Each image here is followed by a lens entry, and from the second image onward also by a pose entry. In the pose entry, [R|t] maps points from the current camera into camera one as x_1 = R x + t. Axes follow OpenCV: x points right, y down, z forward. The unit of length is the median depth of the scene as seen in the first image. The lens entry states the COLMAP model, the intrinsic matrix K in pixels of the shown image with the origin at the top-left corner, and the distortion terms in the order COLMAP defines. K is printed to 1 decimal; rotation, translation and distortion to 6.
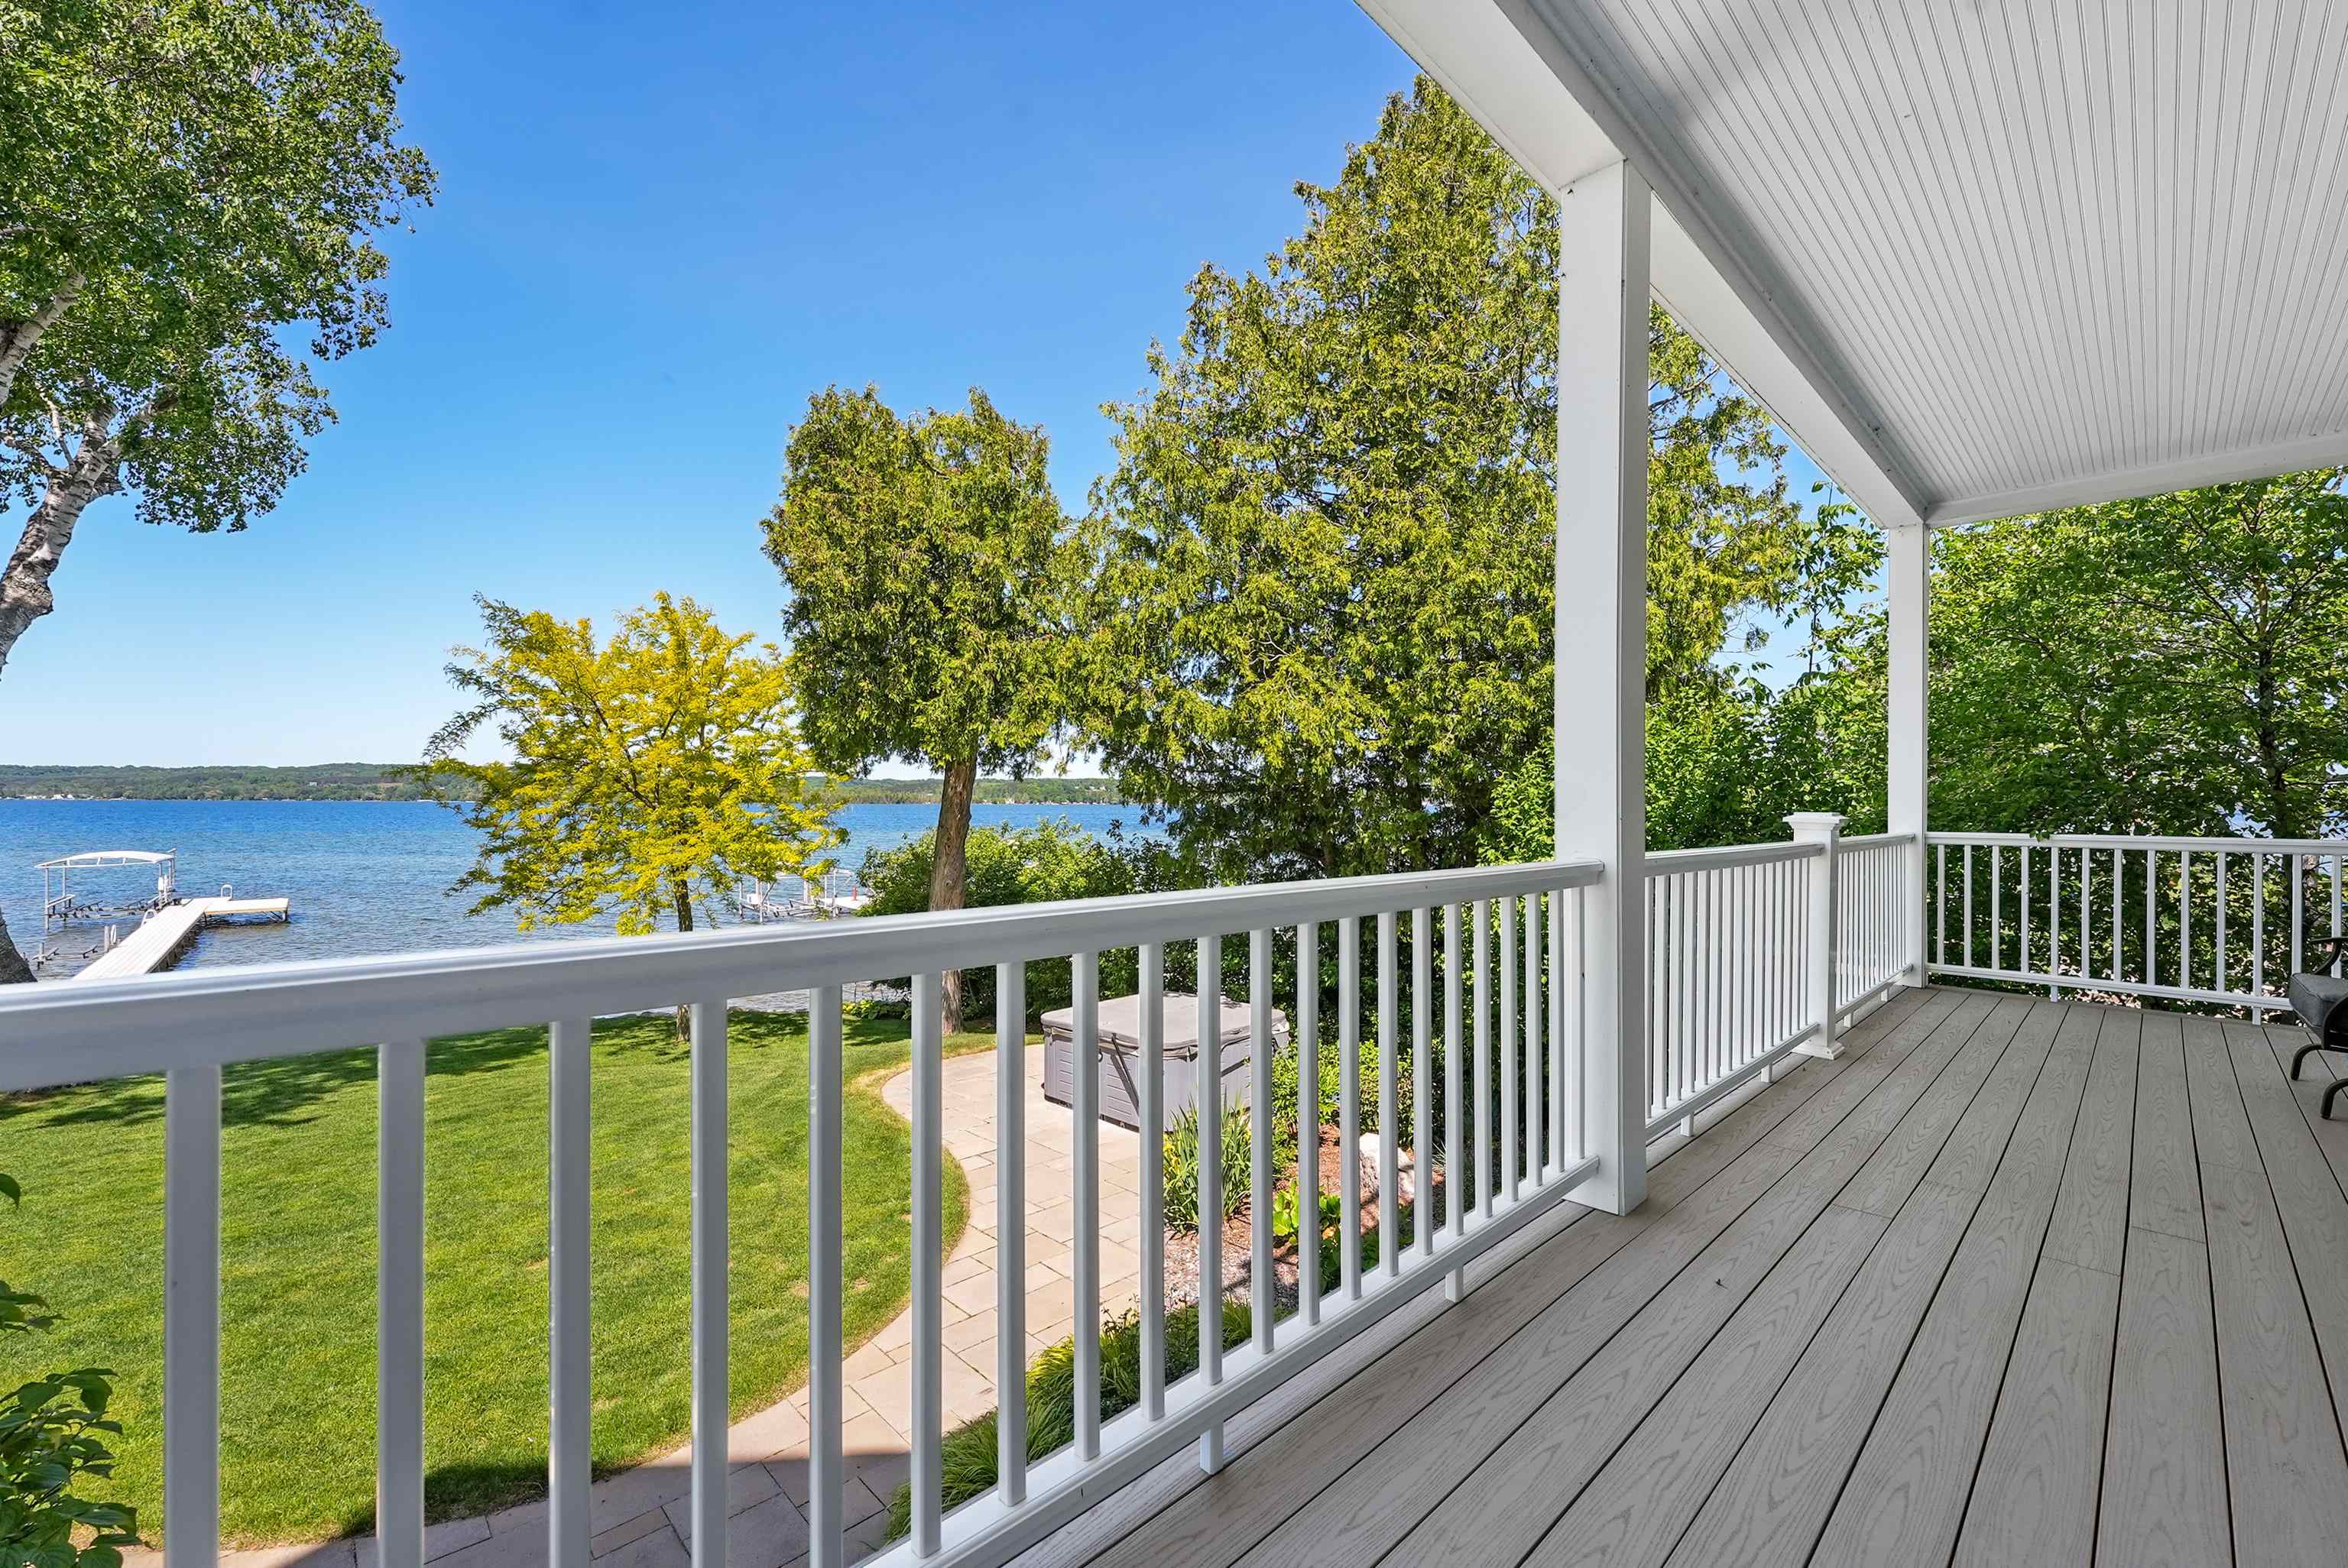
lens RADIAL K [[957.1, 0, 1177.3], [0, 957.1, 793.5], [0, 0, 1]] dist [0.001532, 0.000111]
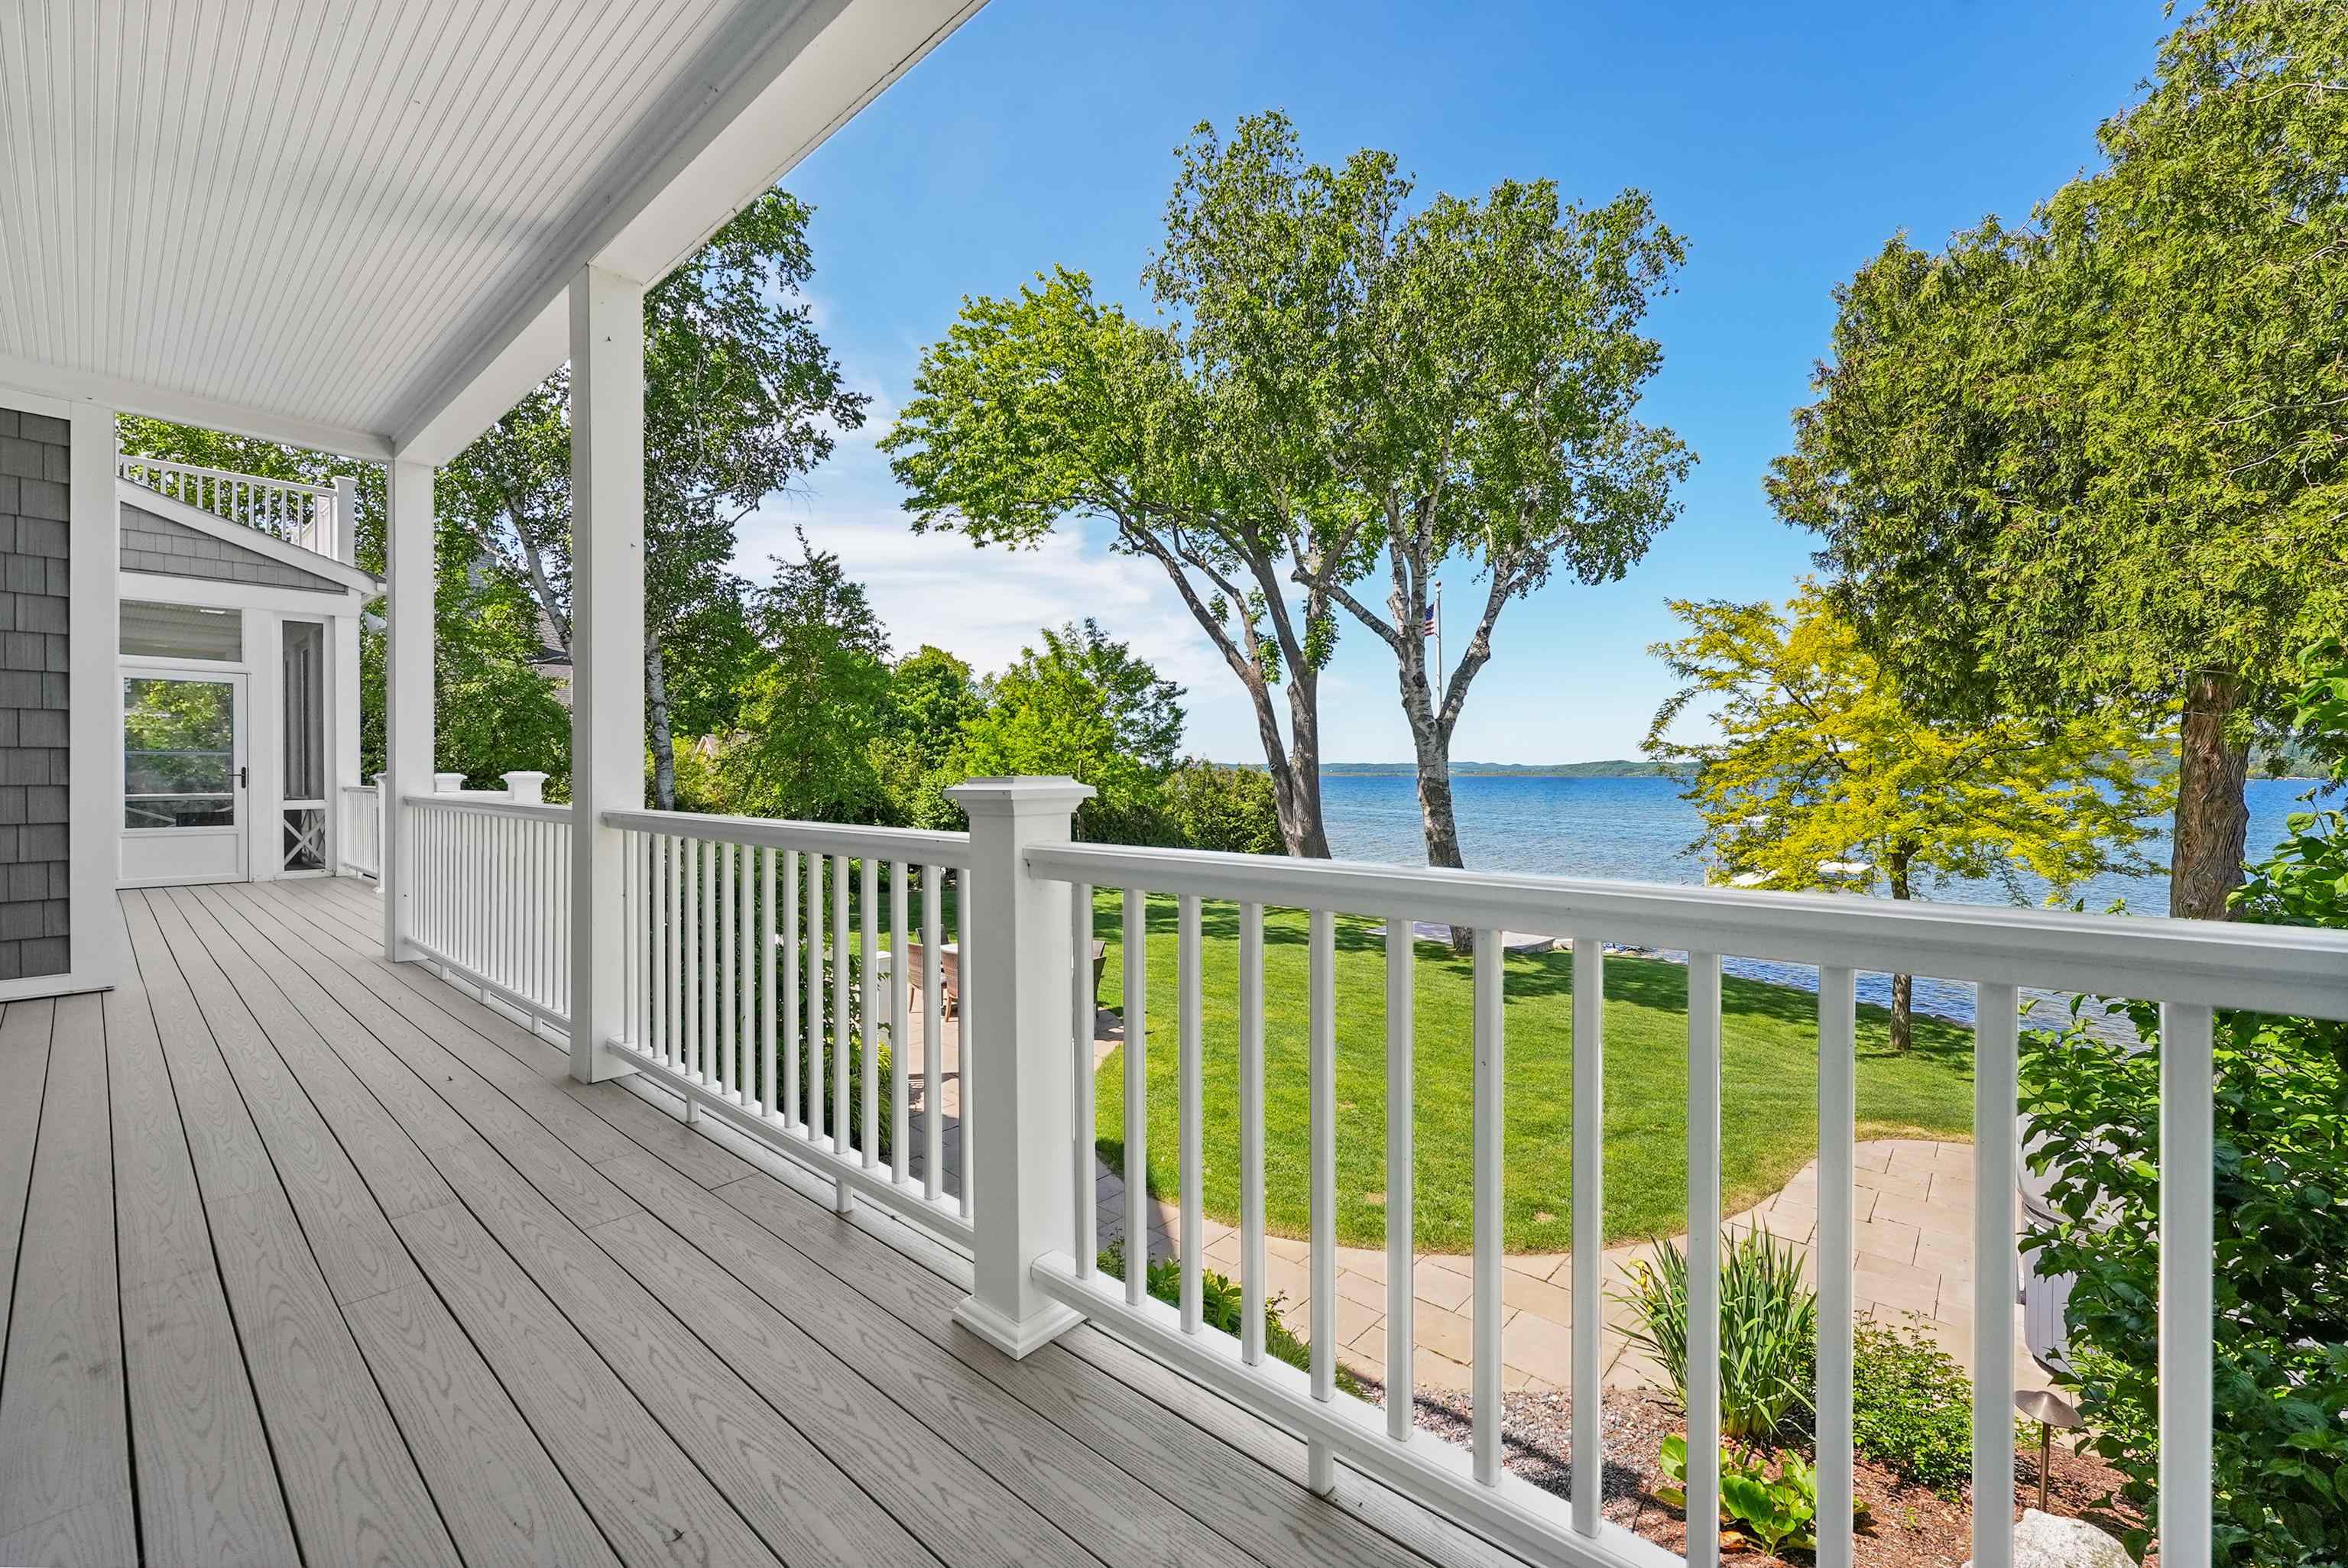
lens RADIAL K [[957.1, 0, 1176.5], [0, 957.1, 781.8], [0, 0, 1]] dist [0.001532, 0.000111]
pose [[0.079414, 0.002859, -0.996838, 1.403511], [0.003867, 0.999987, 0.003176, 0.027146], [0.996834, -0.004107, 0.079402, 1.314751]]
